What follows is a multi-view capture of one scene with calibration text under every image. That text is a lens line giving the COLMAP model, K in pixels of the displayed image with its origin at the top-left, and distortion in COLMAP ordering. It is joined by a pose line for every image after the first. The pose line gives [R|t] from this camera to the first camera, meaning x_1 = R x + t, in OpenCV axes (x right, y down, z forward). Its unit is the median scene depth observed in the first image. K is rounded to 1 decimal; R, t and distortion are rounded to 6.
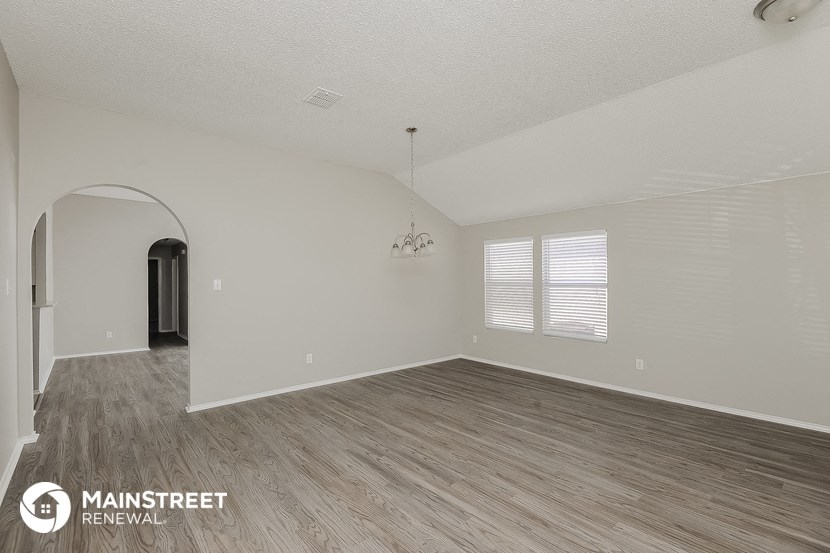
lens RADIAL K [[377.8, 0, 402.9], [0, 377.8, 284.1], [0, 0, 1]] dist [0.003604, 0.000431]
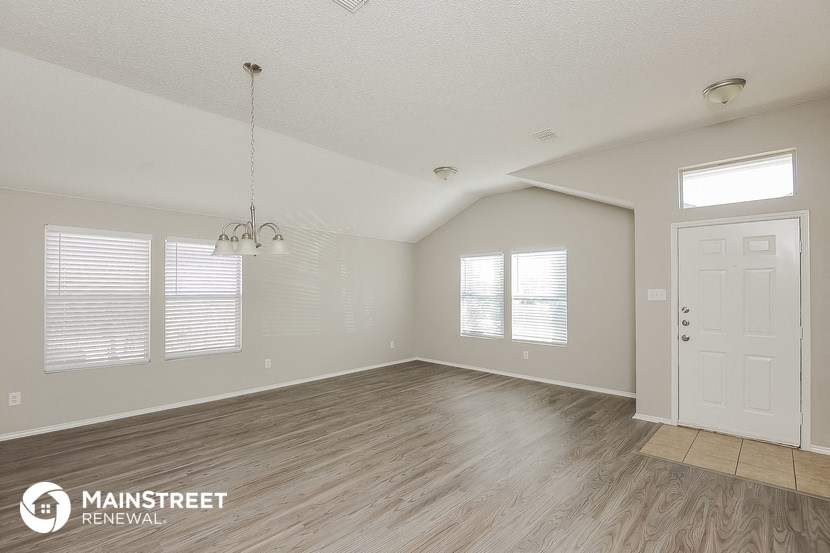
lens RADIAL K [[377.8, 0, 402.9], [0, 377.8, 284.1], [0, 0, 1]] dist [0.003604, 0.000431]
pose [[-0.102498, 0.020877, 0.994514, -0.669558], [0.010574, 0.999746, -0.019897, -0.006561], [-0.994677, 0.008476, -0.102693, 0.800975]]
